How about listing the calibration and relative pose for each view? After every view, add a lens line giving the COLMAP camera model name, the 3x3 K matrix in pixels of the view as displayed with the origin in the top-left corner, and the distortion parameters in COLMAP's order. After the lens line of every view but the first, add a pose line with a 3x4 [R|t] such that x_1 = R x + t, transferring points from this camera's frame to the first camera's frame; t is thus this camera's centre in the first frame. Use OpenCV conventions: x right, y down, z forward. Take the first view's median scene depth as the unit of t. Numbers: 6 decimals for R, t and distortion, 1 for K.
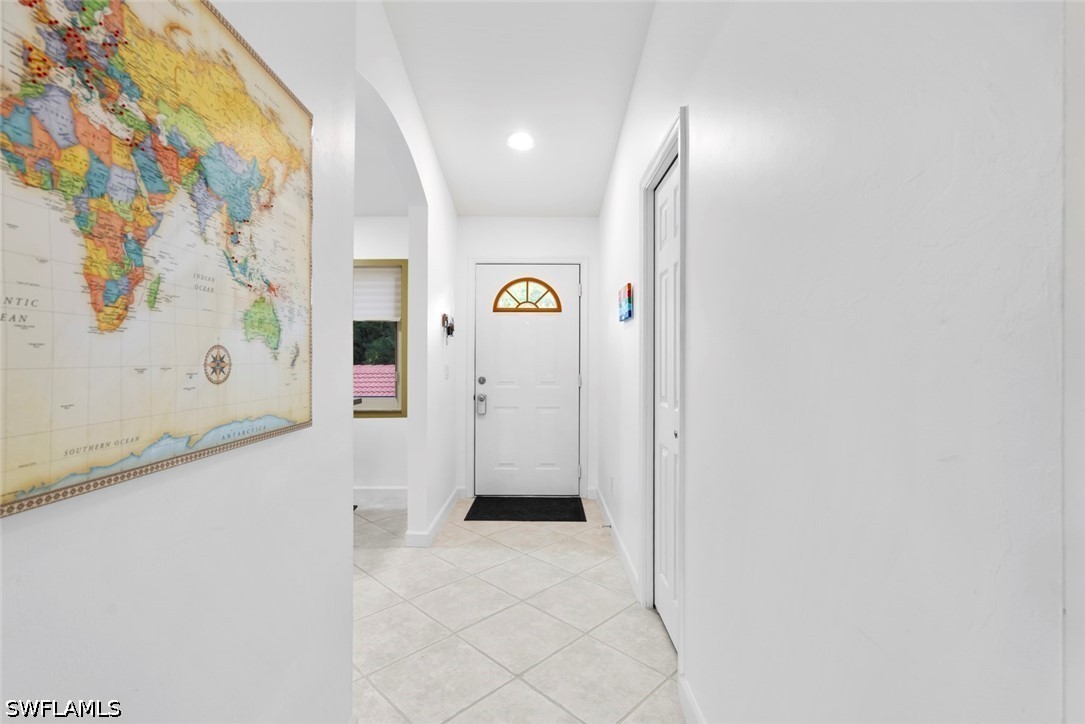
lens RADIAL K [[481.1, 0, 543.7], [0, 481.1, 356.3], [0, 0, 1]] dist [-0.001210, 0.000869]
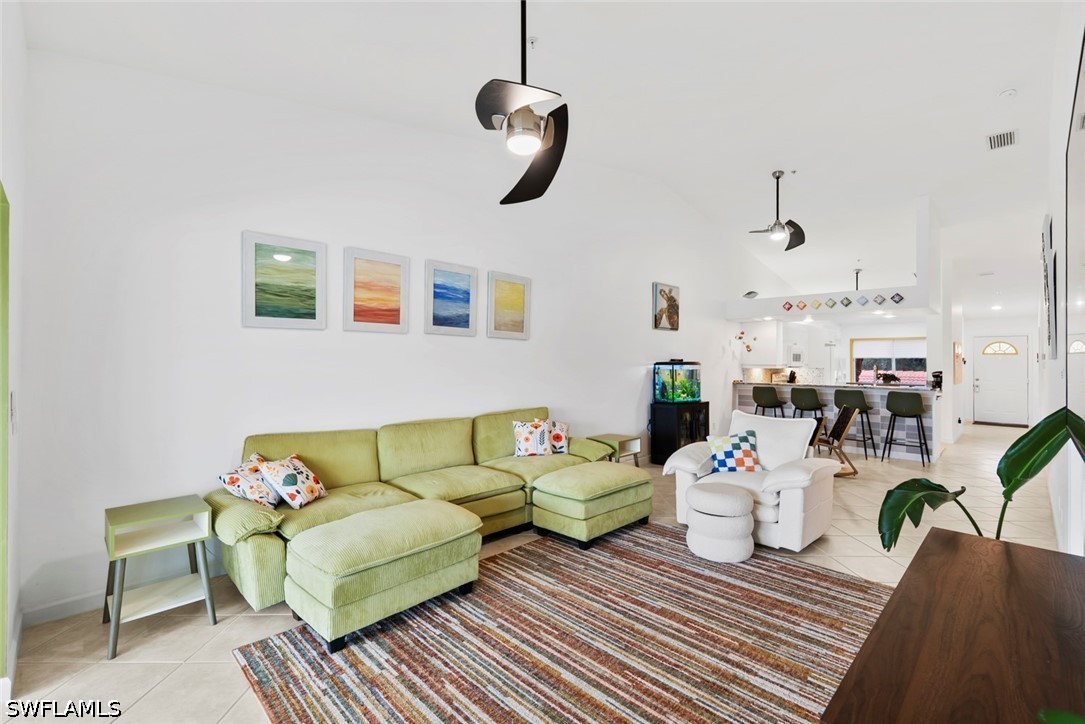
lens RADIAL K [[481.1, 0, 539.7], [0, 481.1, 354.6], [0, 0, 1]] dist [-0.001210, 0.000869]
pose [[0.698987, -0.012955, -0.715017, 0.088938], [0.000354, 0.999842, -0.017770, -0.045264], [0.715134, 0.012168, 0.698882, -2.682555]]
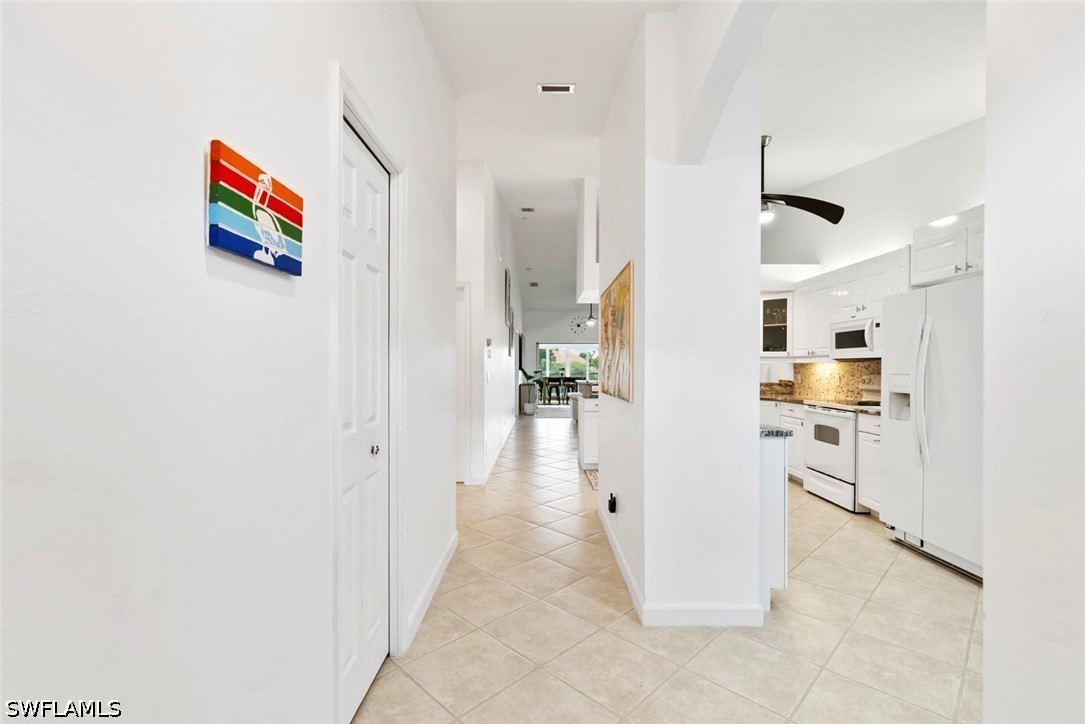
lens RADIAL K [[481.1, 0, 539.9], [0, 481.1, 365.3], [0, 0, 1]] dist [-0.001210, 0.000869]
pose [[-0.999937, -0.006009, 0.009525, -0.025534], [-0.006066, 0.999964, -0.005944, -0.002007], [-0.009489, -0.006001, -0.999937, 0.889937]]
